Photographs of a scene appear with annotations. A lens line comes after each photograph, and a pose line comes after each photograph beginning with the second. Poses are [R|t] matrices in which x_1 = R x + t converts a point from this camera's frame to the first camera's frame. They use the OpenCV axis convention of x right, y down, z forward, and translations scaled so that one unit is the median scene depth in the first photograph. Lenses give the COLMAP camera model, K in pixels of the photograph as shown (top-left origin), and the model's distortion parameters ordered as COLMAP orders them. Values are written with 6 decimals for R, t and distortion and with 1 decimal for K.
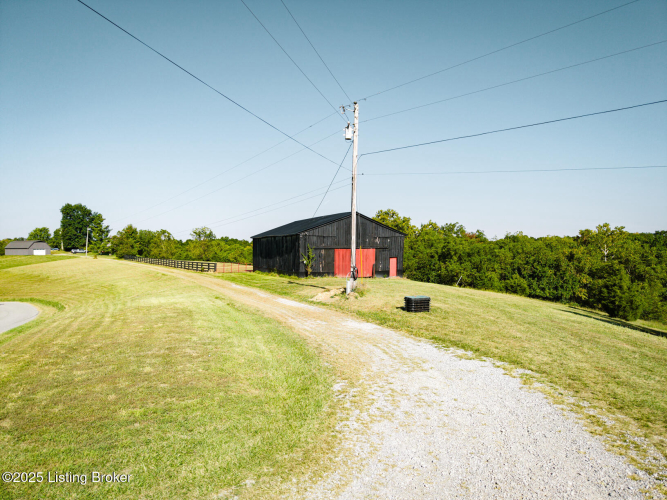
lens RADIAL K [[443.3, 0, 333.0], [0, 443.3, 248.4], [0, 0, 1]] dist [0.041105, -0.049425]
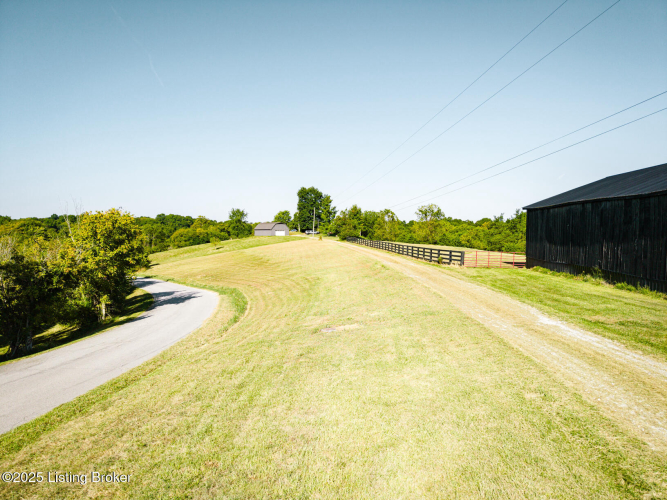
lens RADIAL K [[443.3, 0, 333.0], [0, 443.3, 248.4], [0, 0, 1]] dist [0.041105, -0.049425]
pose [[0.883748, 0.017294, -0.467643, -0.044767], [0.002280, 0.999146, 0.041257, 0.001081], [0.467957, -0.037527, 0.882954, 0.123872]]
